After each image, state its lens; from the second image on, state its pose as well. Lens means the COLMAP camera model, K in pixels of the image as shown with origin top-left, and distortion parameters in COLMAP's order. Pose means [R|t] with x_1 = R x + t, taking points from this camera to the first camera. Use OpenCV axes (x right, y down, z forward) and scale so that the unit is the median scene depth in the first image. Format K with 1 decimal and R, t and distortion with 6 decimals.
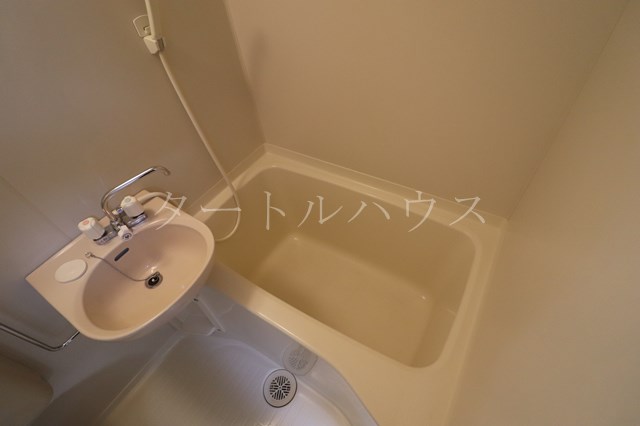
lens RADIAL K [[301.7, 0, 320.0], [0, 301.7, 213.0], [0, 0, 1]] dist [0.001035, 0.000144]
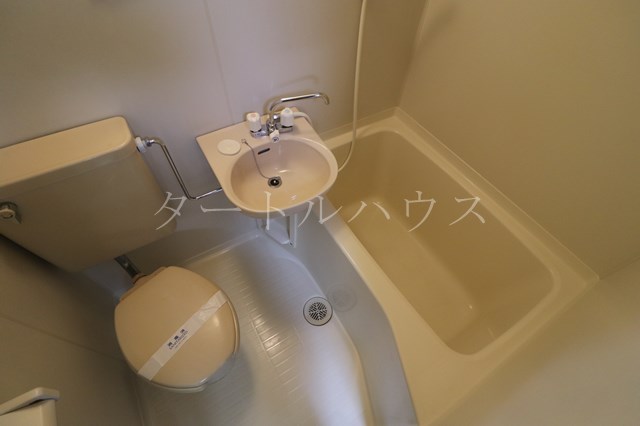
lens RADIAL K [[301.7, 0, 320.0], [0, 301.7, 213.0], [0, 0, 1]] dist [0.001035, 0.000144]
pose [[0.883694, 0.442141, -0.153609, -0.157646], [-0.420341, 0.894011, 0.155105, 0.074739], [0.205906, -0.072497, 0.975883, -0.154901]]
